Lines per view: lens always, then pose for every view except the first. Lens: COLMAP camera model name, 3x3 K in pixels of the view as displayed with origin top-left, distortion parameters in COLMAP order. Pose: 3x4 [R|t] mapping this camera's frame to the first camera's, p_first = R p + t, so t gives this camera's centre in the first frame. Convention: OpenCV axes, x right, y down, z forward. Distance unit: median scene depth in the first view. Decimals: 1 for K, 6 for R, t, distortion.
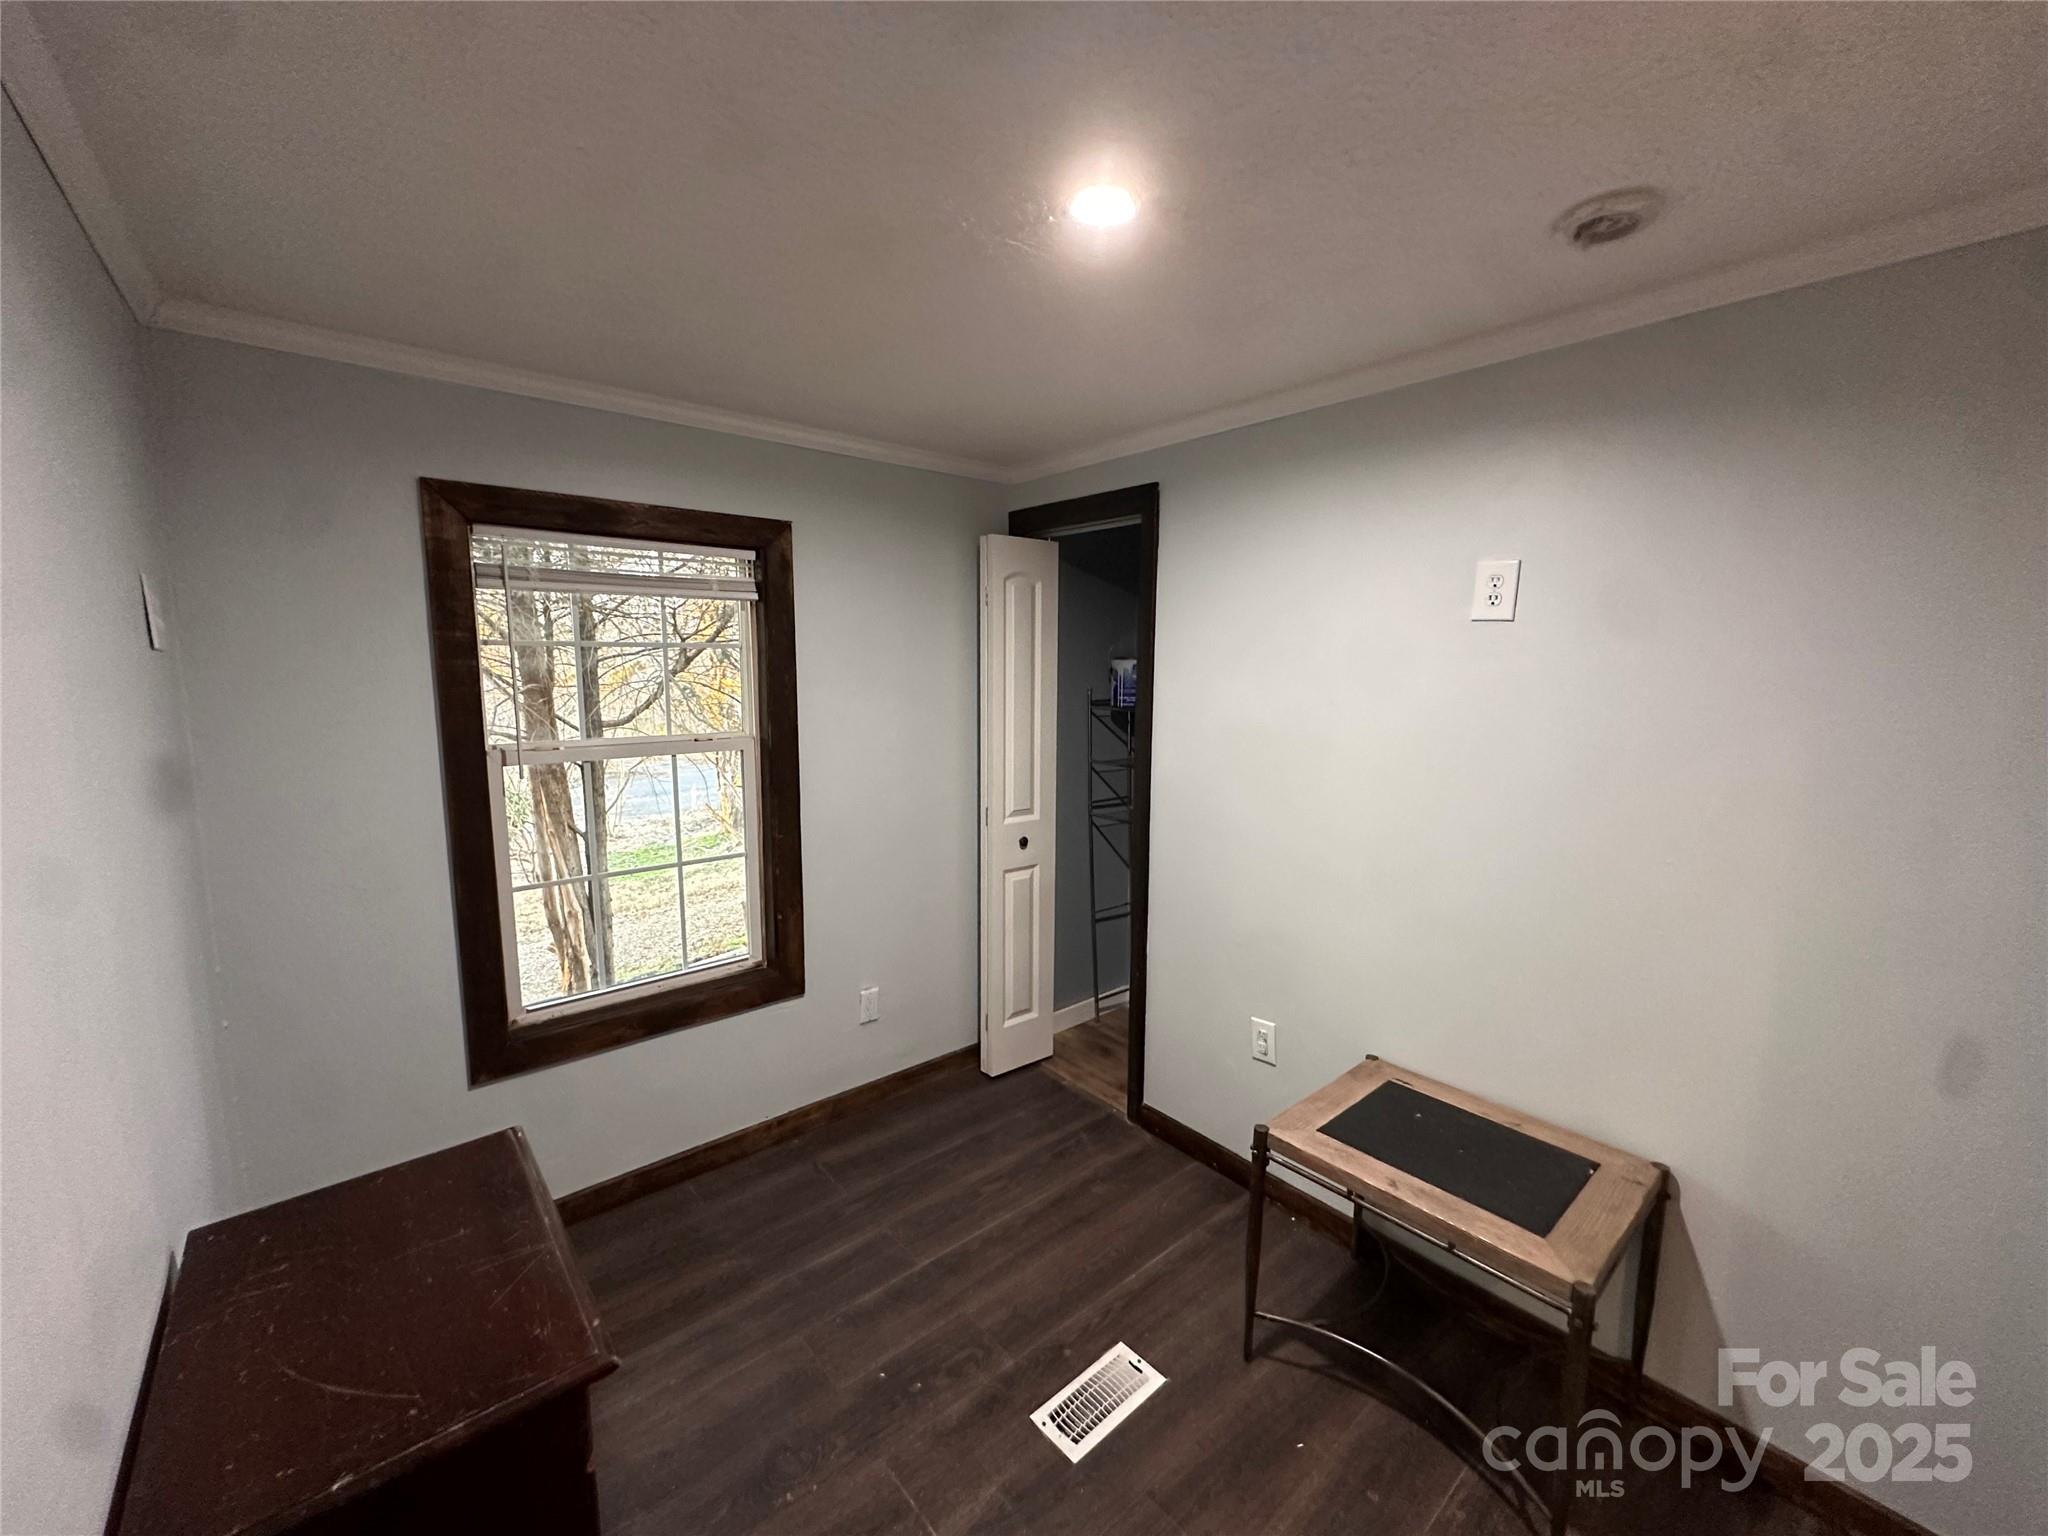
lens RADIAL K [[815.3, 0, 1021.2], [0, 815.3, 767.1], [0, 0, 1]] dist [-0.004570, 0.000790]
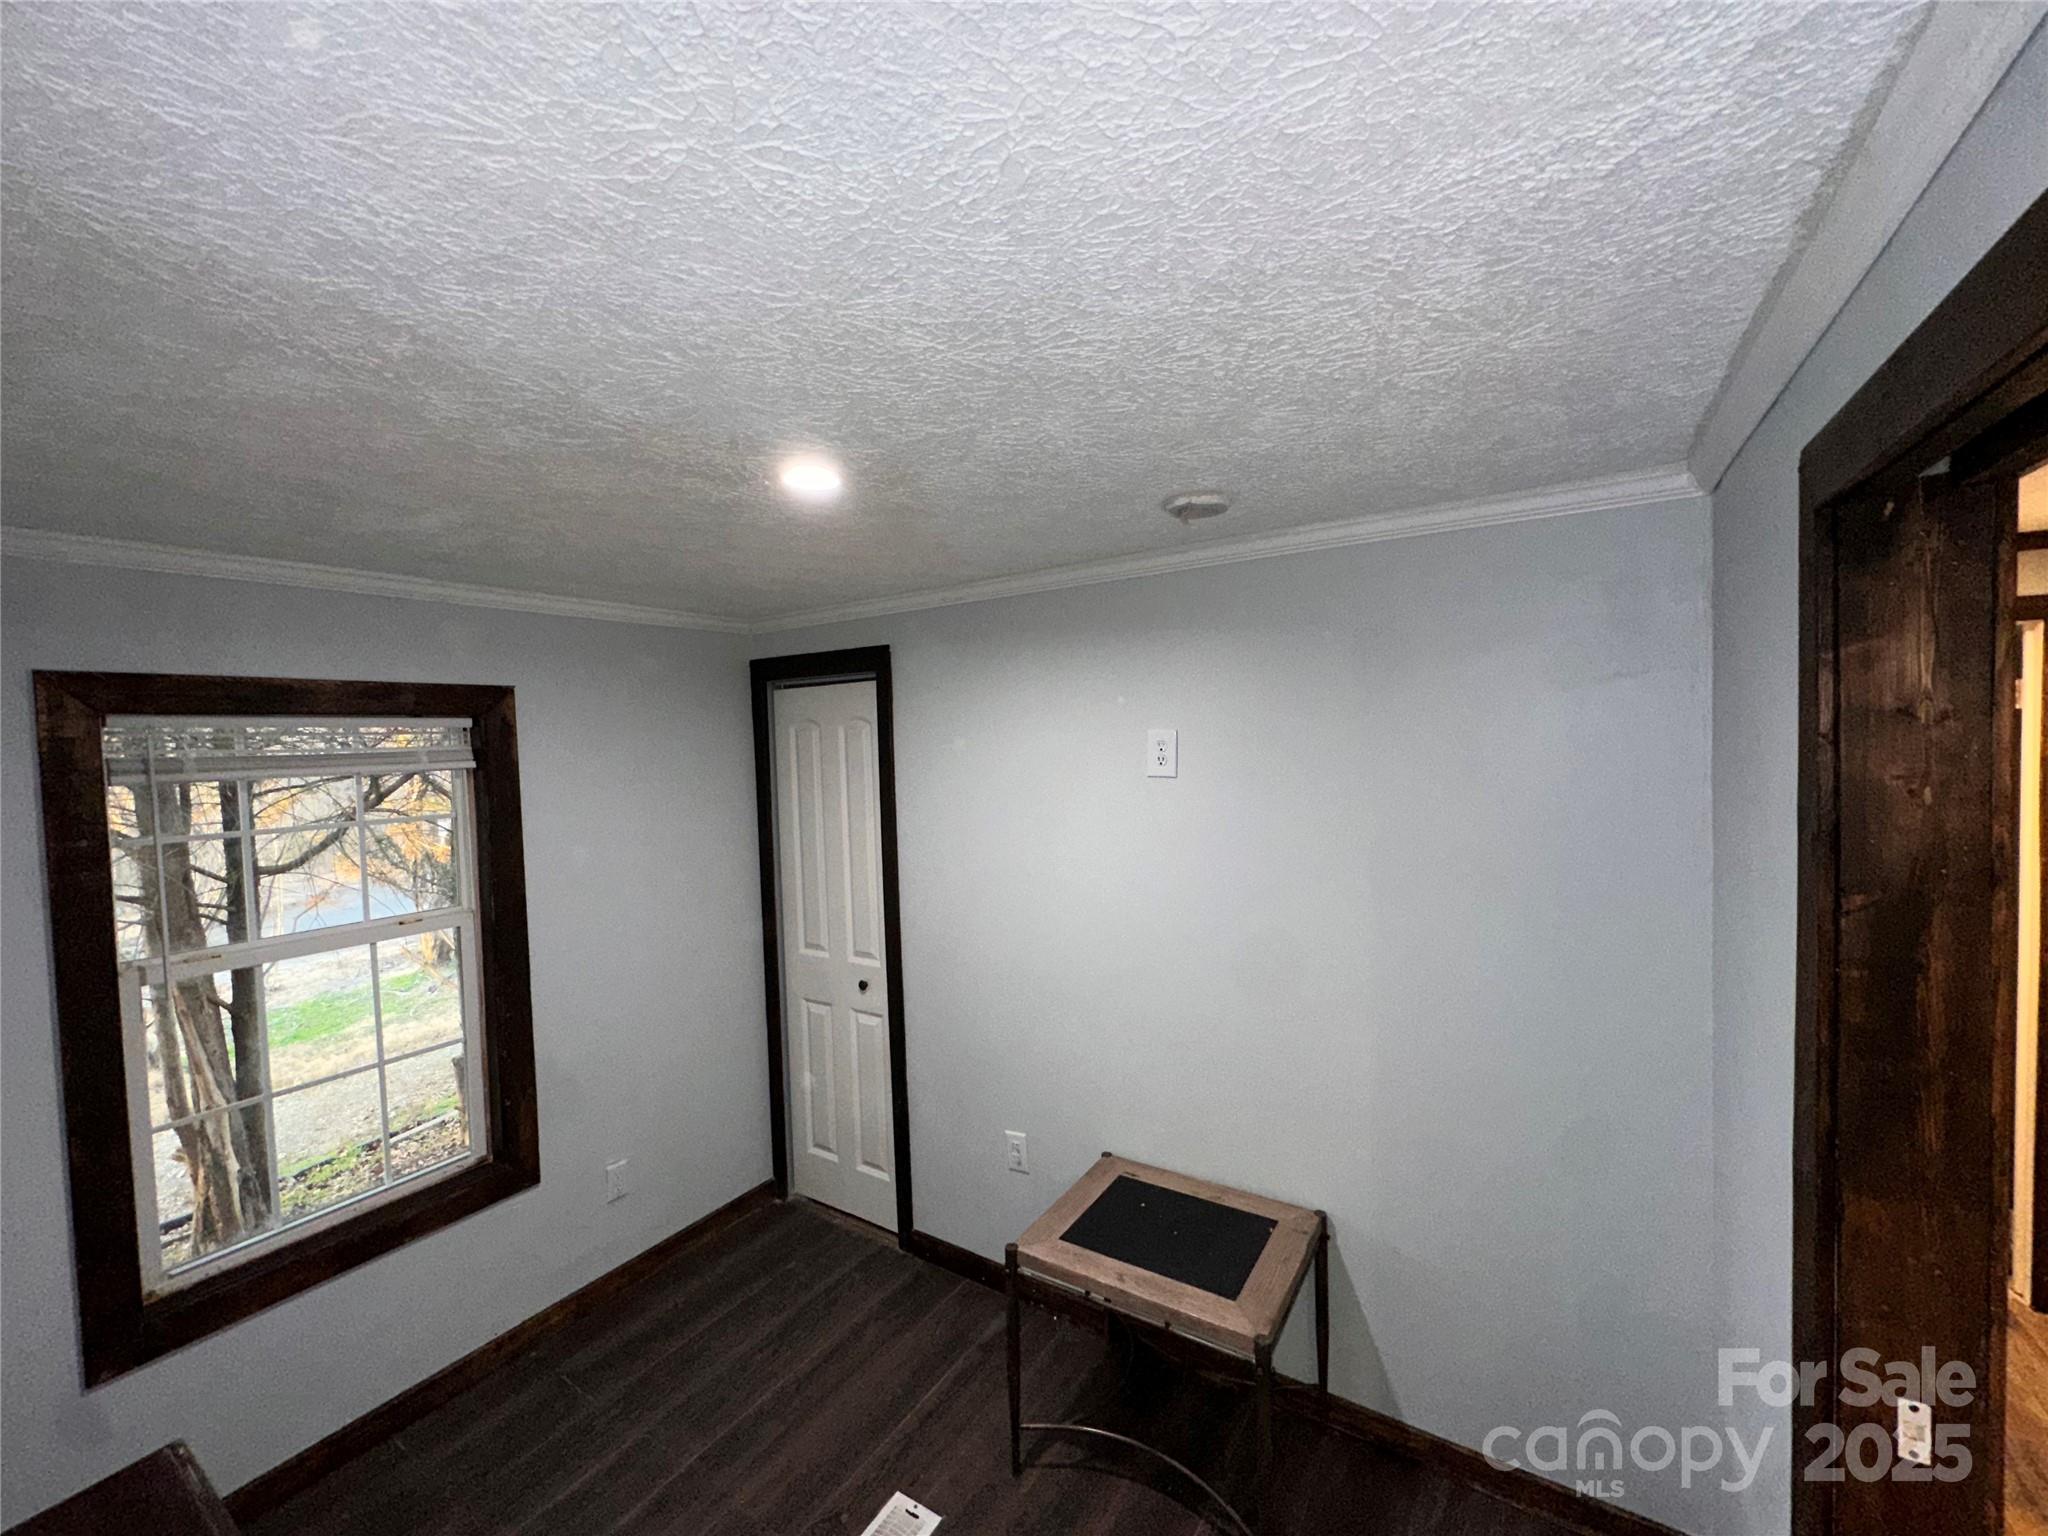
lens RADIAL K [[815.3, 0, 1023.4], [0, 815.3, 768.5], [0, 0, 1]] dist [-0.004570, 0.000790]
pose [[0.957395, -0.046254, 0.285054, 0.021170], [0.073872, 0.993474, -0.086904, -0.080769], [-0.279174, 0.104259, 0.954564, -0.097090]]
